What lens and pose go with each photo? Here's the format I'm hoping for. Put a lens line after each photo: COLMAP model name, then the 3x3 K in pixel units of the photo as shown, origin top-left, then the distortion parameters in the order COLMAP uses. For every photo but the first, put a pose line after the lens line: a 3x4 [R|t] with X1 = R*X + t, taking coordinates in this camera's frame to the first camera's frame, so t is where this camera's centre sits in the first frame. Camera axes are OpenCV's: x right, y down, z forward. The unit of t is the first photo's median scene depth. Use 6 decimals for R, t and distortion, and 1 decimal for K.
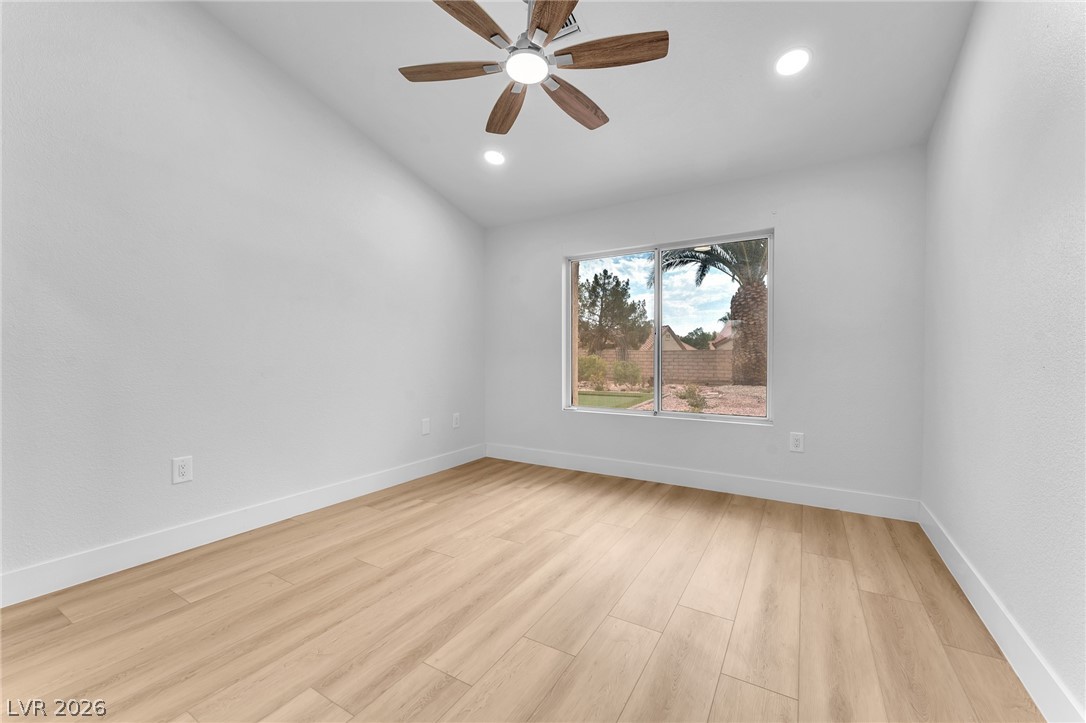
lens RADIAL K [[444.6, 0, 543.6], [0, 444.6, 361.7], [0, 0, 1]] dist [-0.001468, -0.000612]
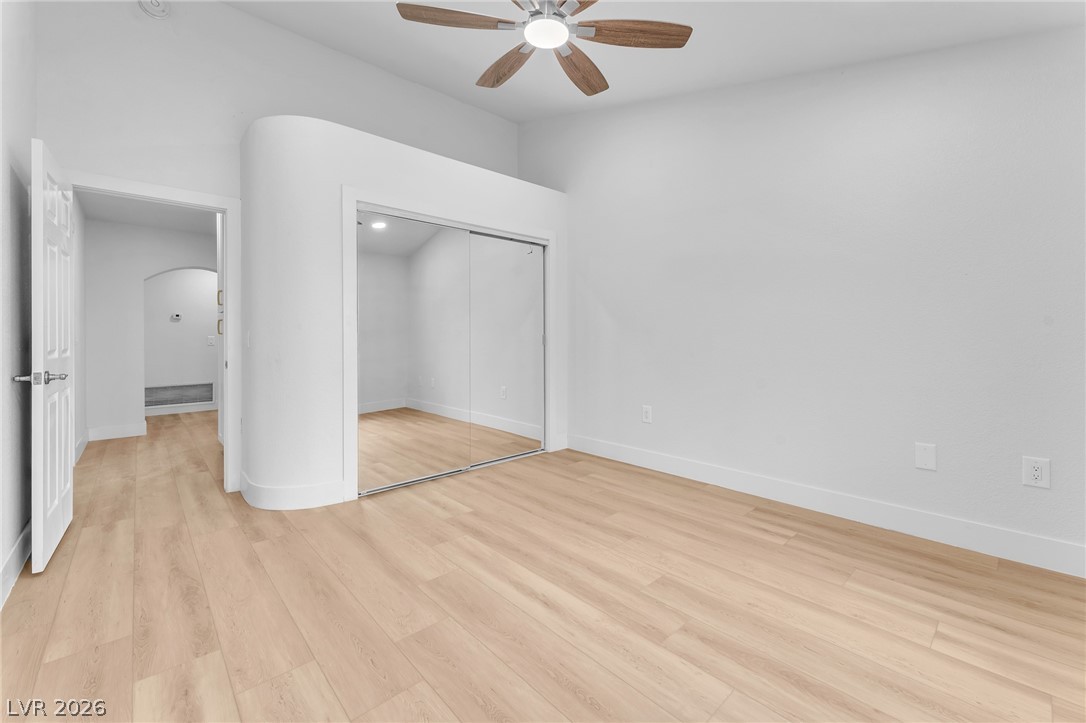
lens RADIAL K [[439.7, 0, 538.2], [0, 439.7, 338.9], [0, 0, 1]] dist [0.001987, 0.001300]
pose [[-0.298301, -0.001304, -0.954471, 0.685761], [-0.007568, 0.999971, 0.000999, -0.012941], [0.954442, 0.007521, -0.298302, 1.017357]]
